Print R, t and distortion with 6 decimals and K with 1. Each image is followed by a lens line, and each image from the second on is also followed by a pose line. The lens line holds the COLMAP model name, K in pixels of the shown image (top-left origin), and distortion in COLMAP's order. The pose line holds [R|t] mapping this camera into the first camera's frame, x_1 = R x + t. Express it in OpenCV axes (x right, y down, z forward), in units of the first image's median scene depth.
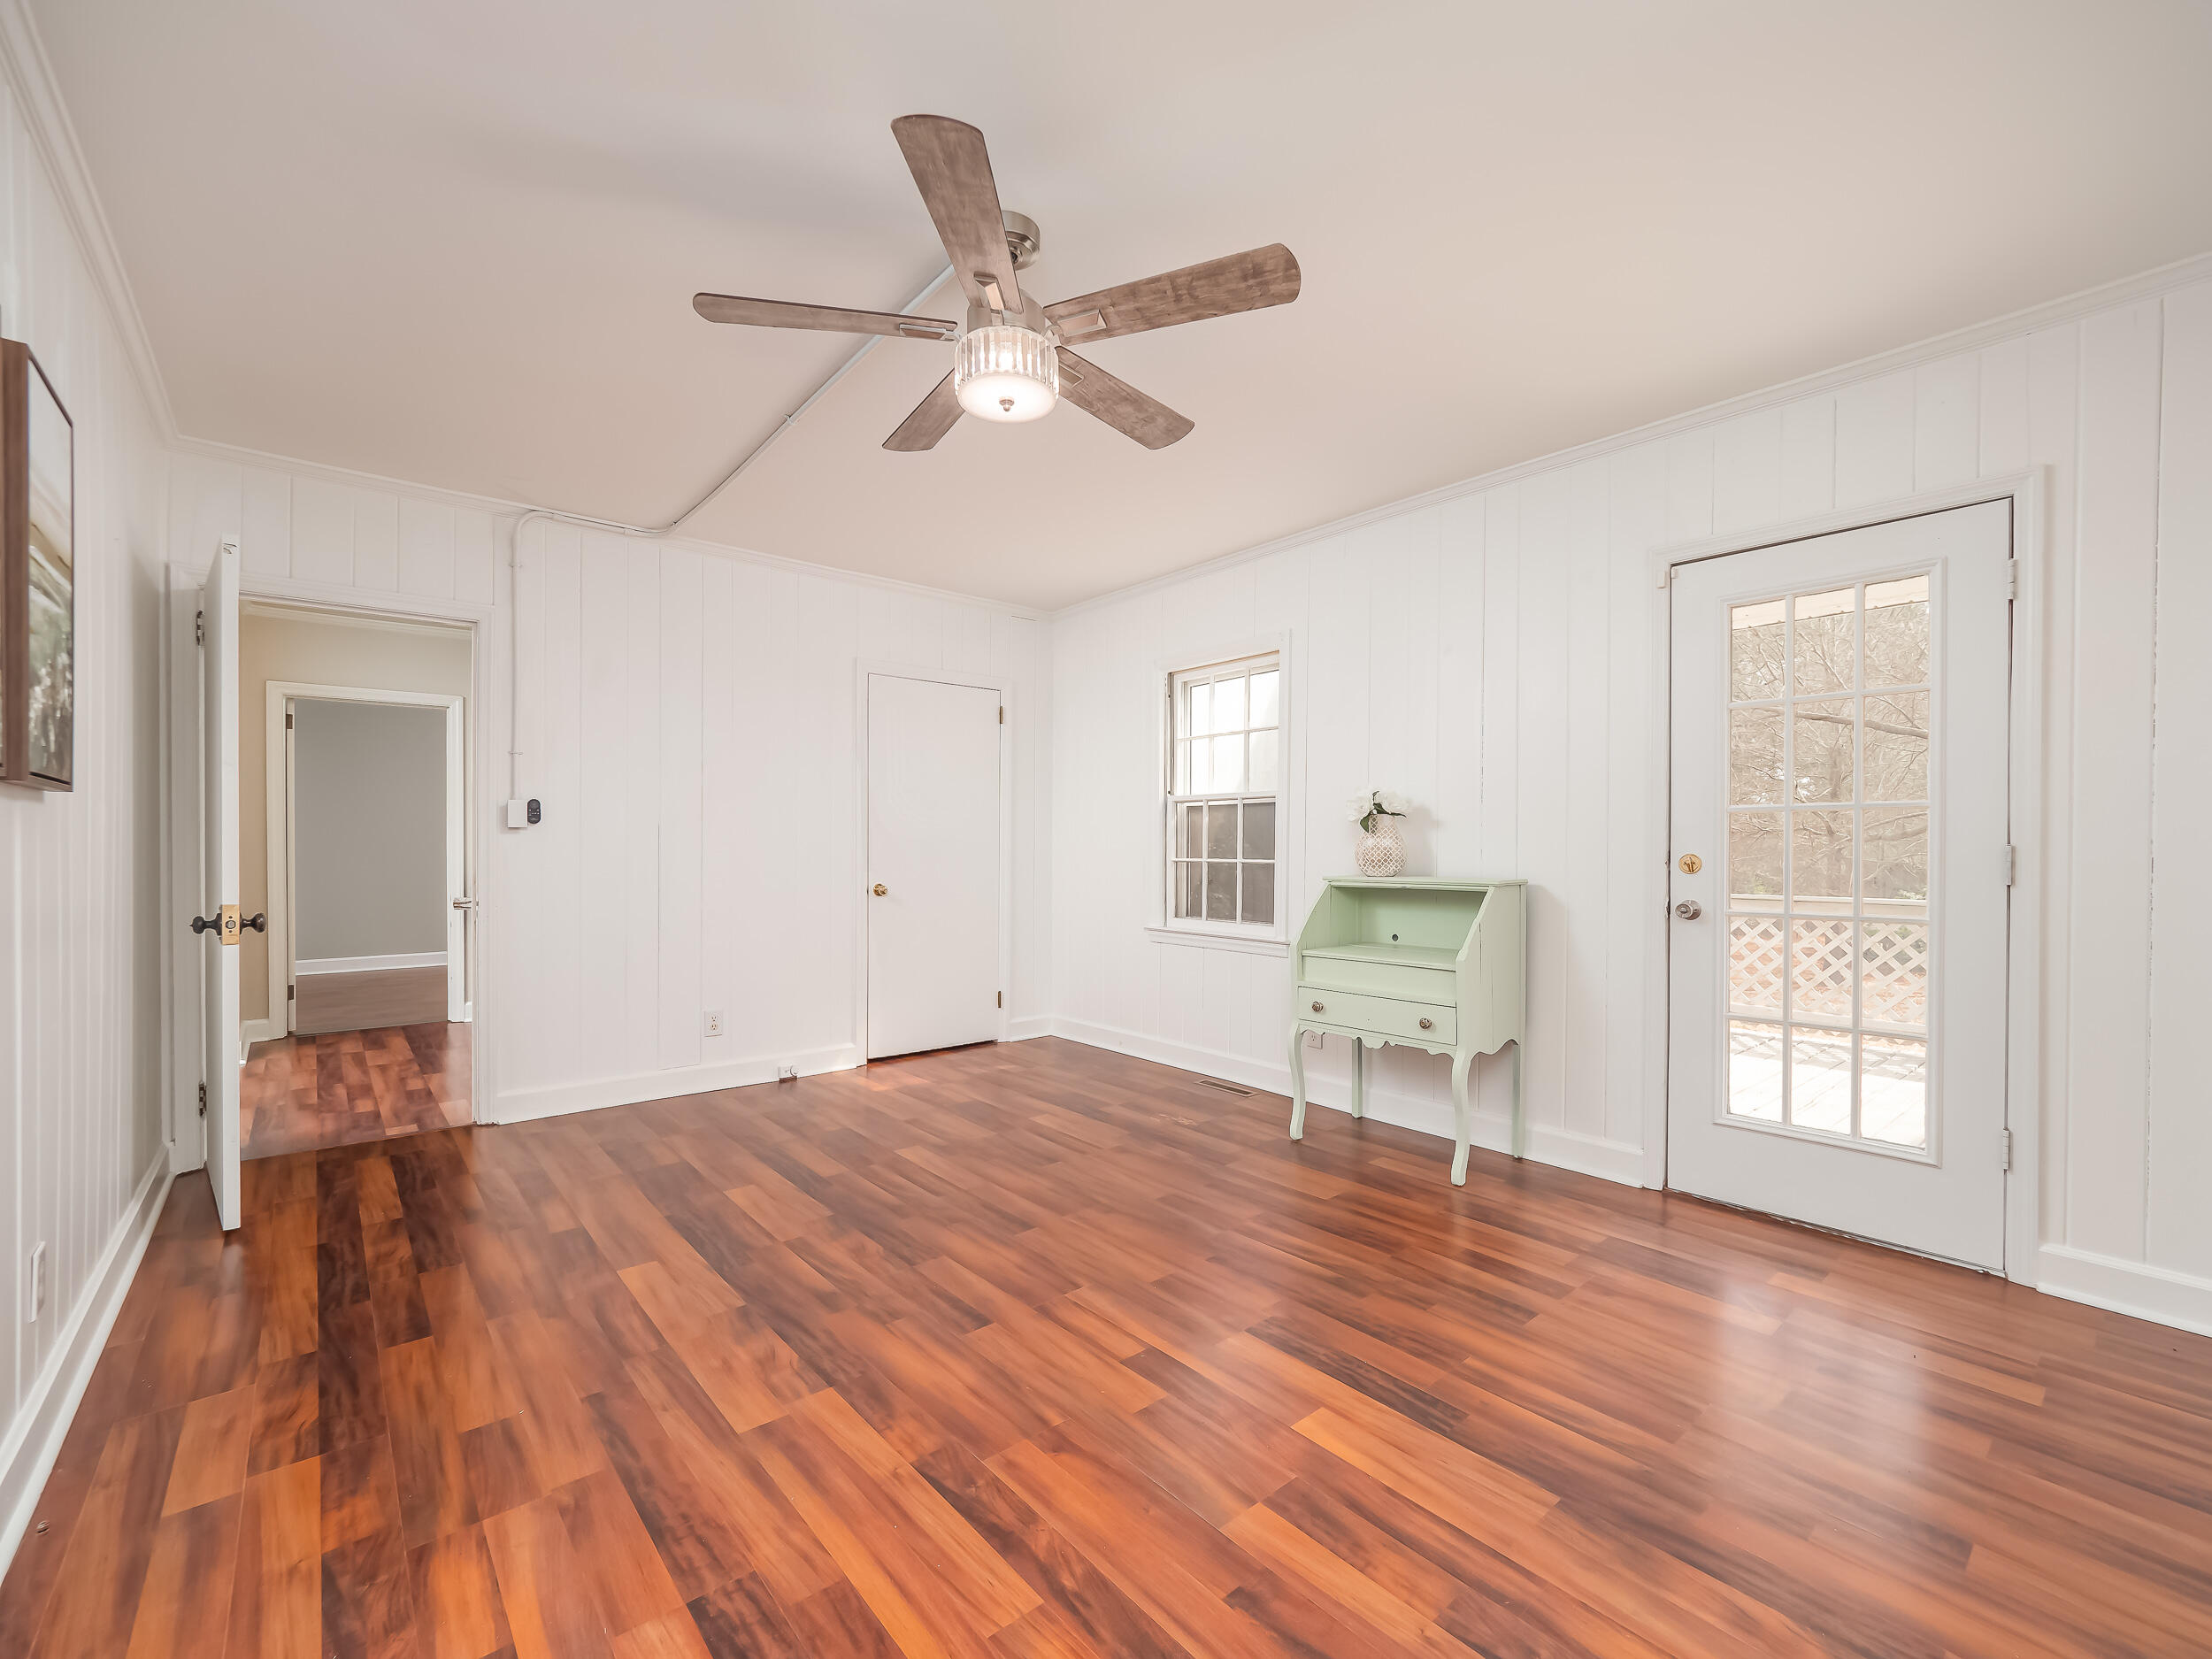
lens RADIAL K [[936.4, 0, 1102.4], [0, 936.4, 858.3], [0, 0, 1]] dist [-0.000887, -0.000325]
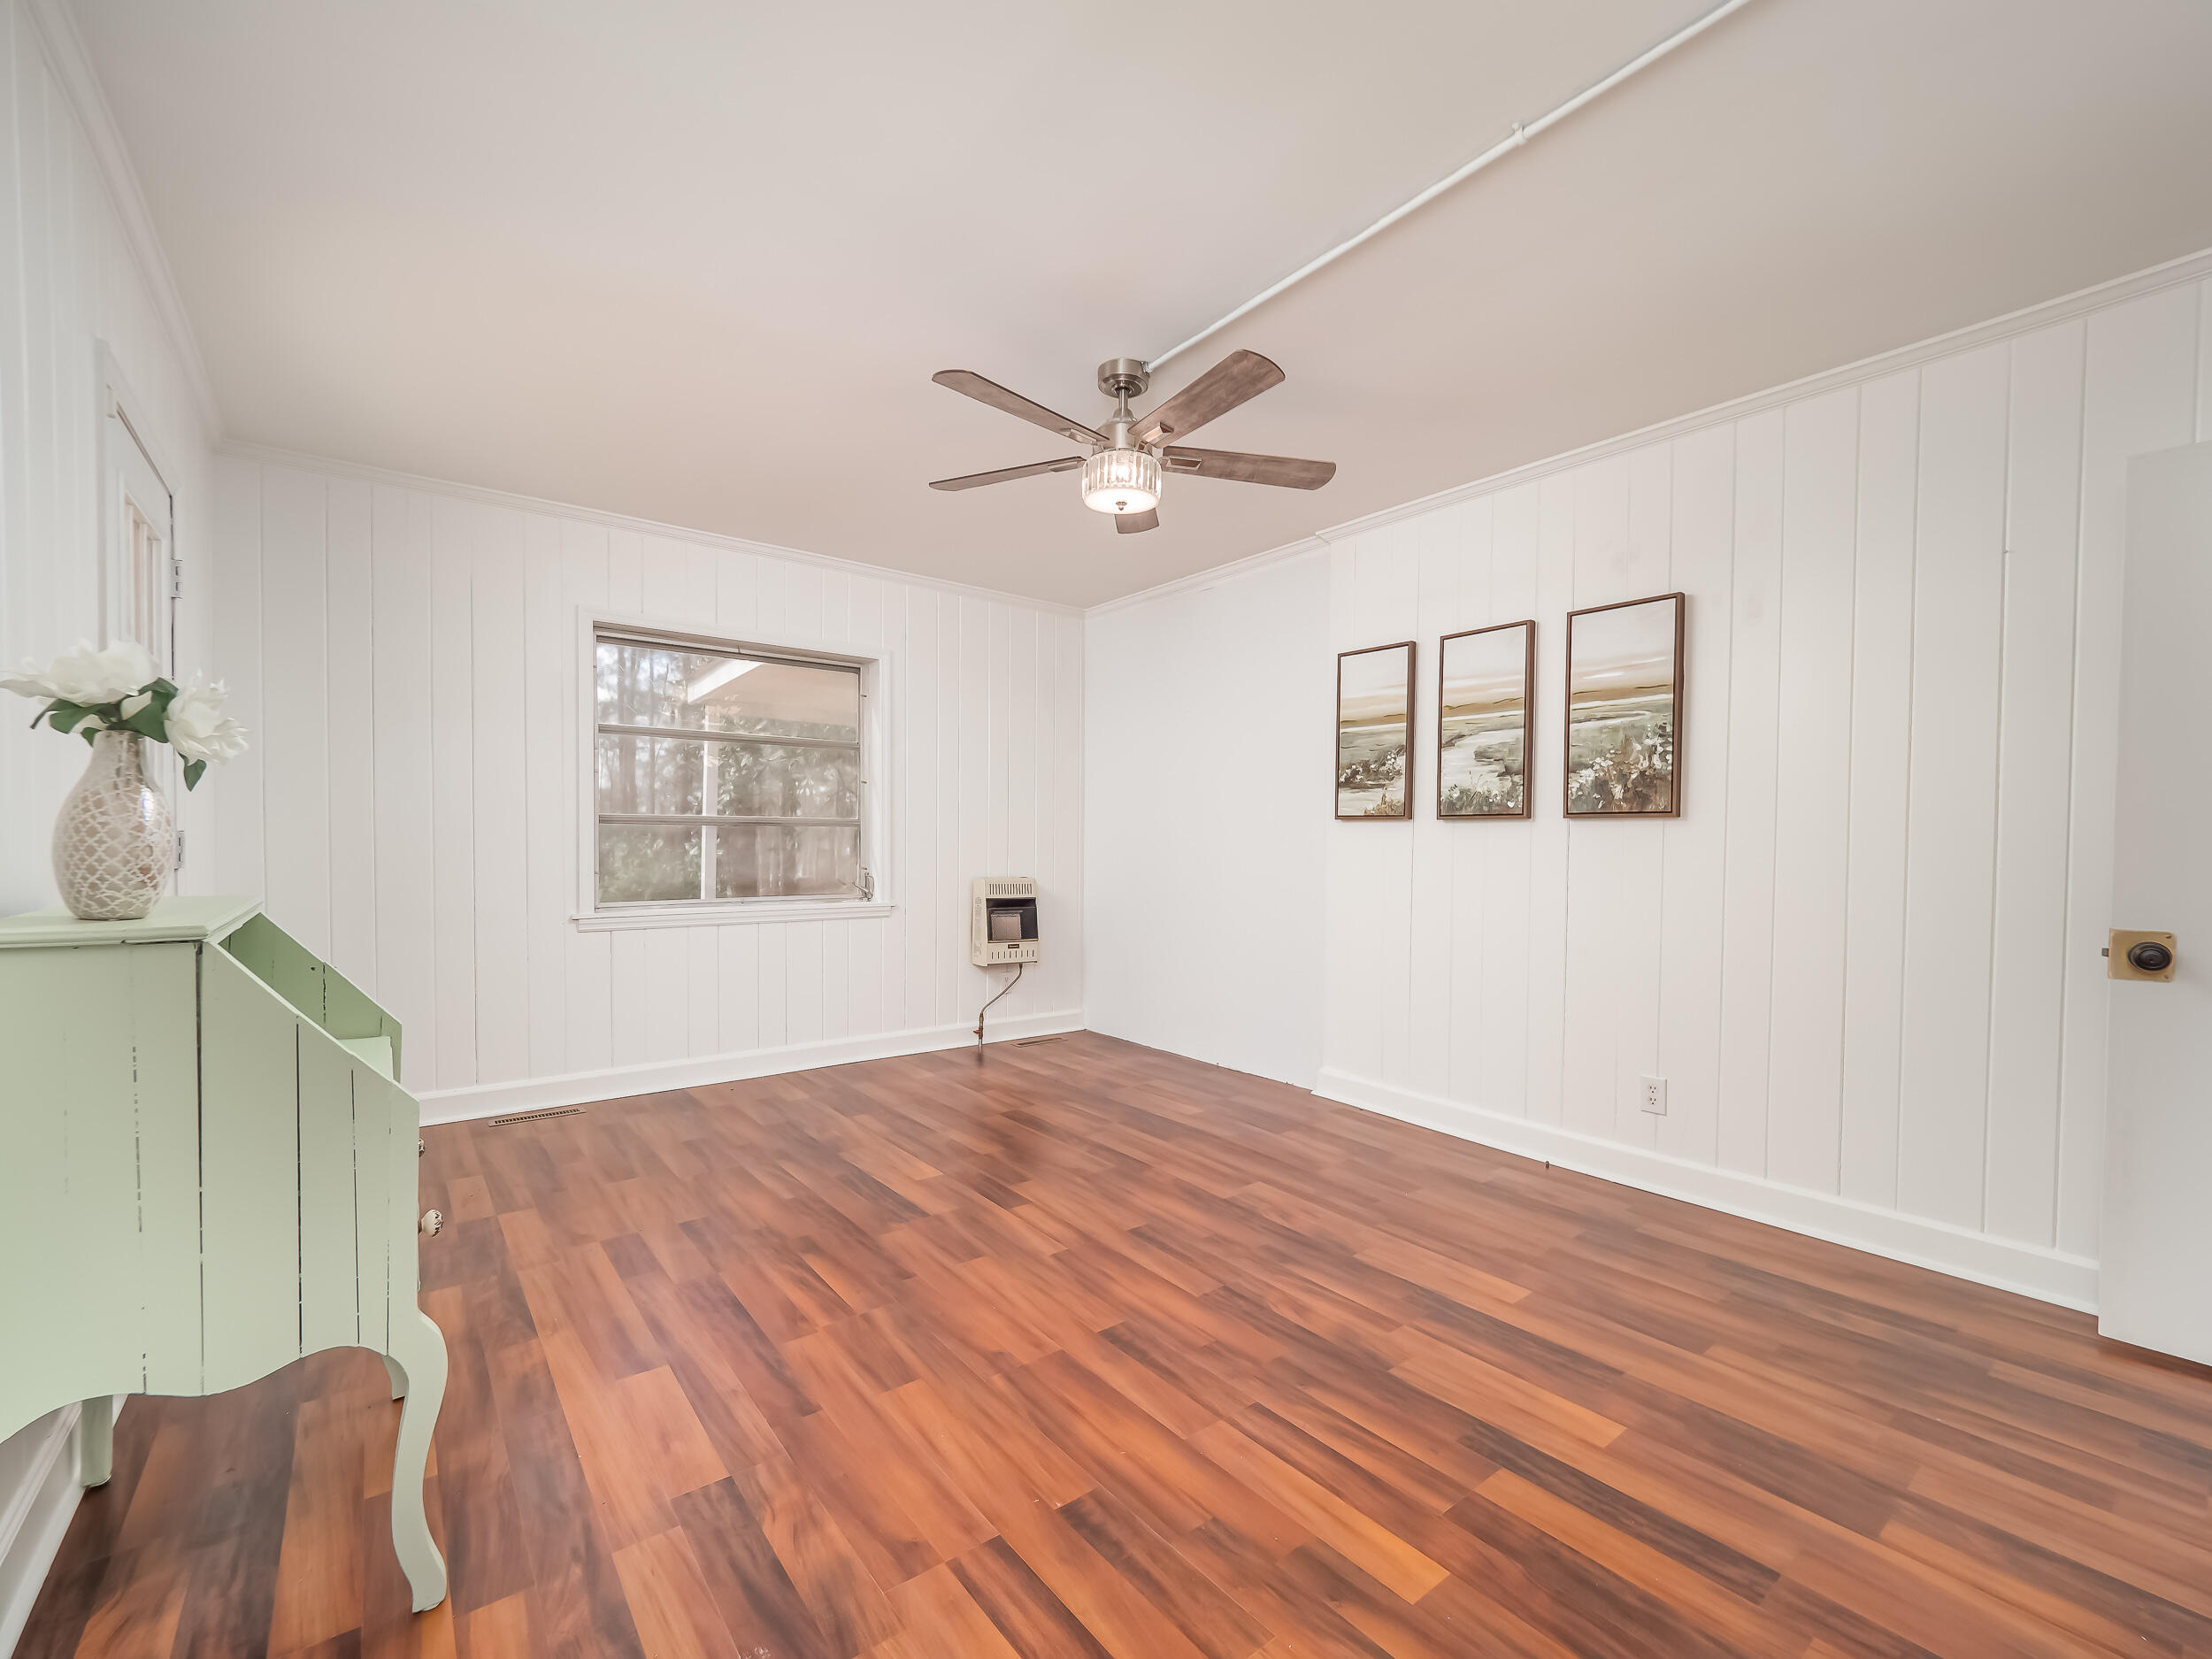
lens RADIAL K [[936.4, 0, 1102.4], [0, 936.4, 858.3], [0, 0, 1]] dist [-0.000887, -0.000325]
pose [[-0.999199, -0.011986, 0.038190, -0.116067], [-0.011055, 0.999638, 0.024512, -0.020415], [-0.038470, 0.024070, -0.998970, 2.053355]]
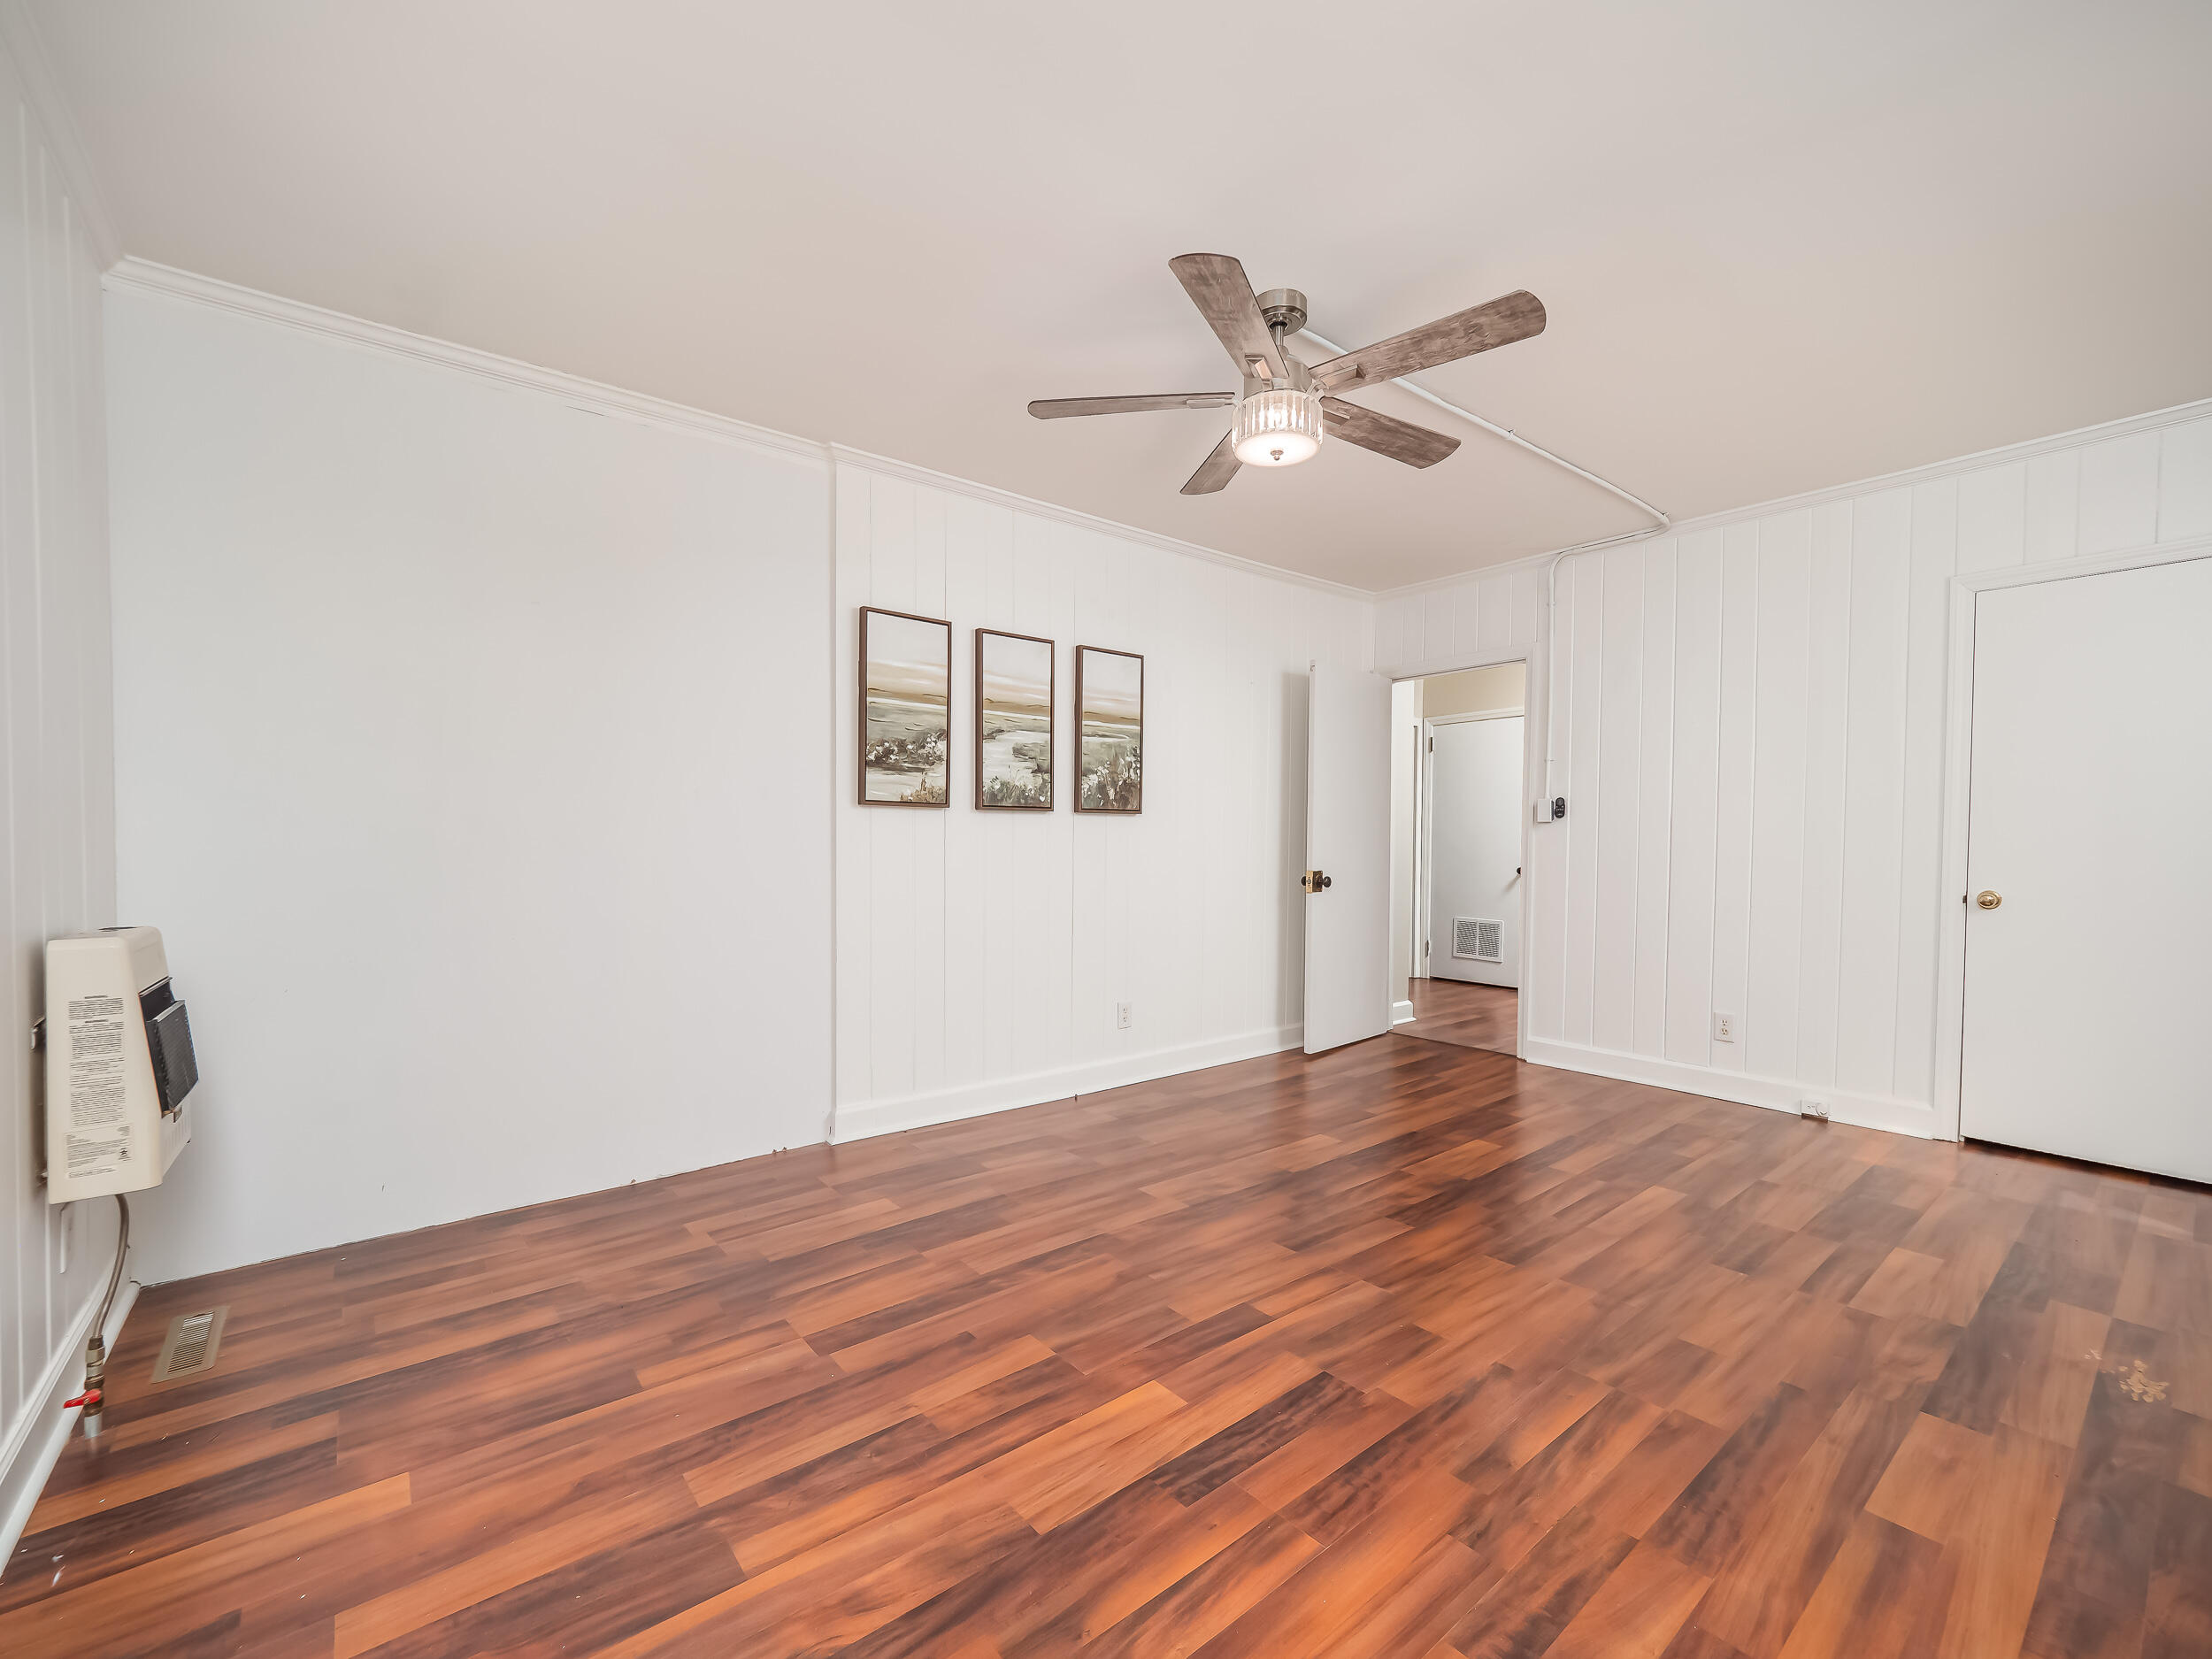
lens RADIAL K [[934.0, 0, 1111.5], [0, 934.0, 863.5], [0, 0, 1]] dist [0.000207, 0.003455]
pose [[-0.012794, 0.027283, -0.999546, 0.946476], [-0.013445, 0.999533, 0.027455, -0.008384], [0.999828, 0.013790, -0.012421, 0.723547]]
